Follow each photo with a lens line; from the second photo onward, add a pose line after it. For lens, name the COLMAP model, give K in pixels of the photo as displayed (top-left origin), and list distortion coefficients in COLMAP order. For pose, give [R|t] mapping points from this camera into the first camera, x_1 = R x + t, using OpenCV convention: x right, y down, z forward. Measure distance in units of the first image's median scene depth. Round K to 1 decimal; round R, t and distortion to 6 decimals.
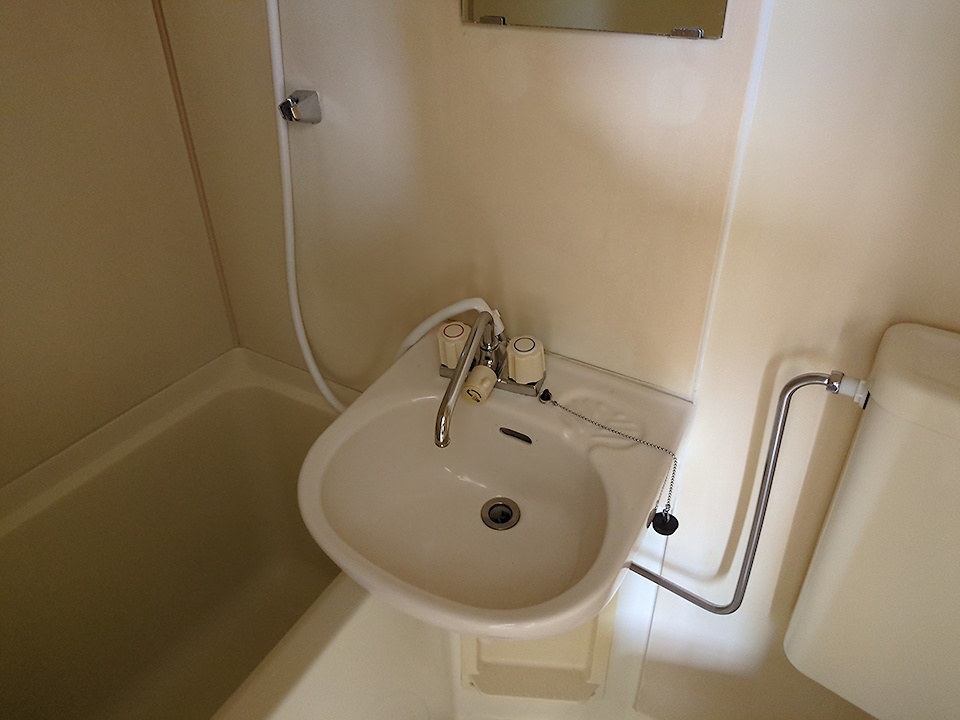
lens RADIAL K [[721.1, 0, 469.8], [0, 721.1, 390.6], [0, 0, 1]] dist [-0.002940, -0.004156]
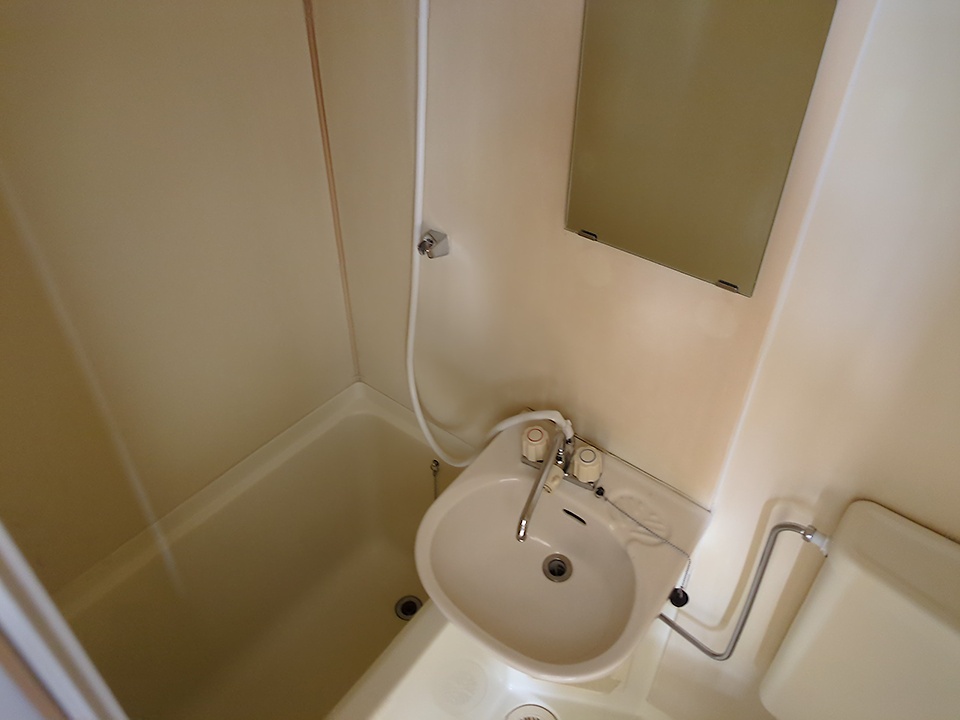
lens RADIAL K [[713.0, 0, 480.0], [0, 713.0, 360.0], [0, 0, 1]] dist [0.003656, -0.002081]
pose [[0.993350, 0.093704, -0.066895, -0.050136], [-0.088119, 0.992725, 0.082054, -0.325867], [0.074097, -0.075613, 0.994380, -0.314878]]
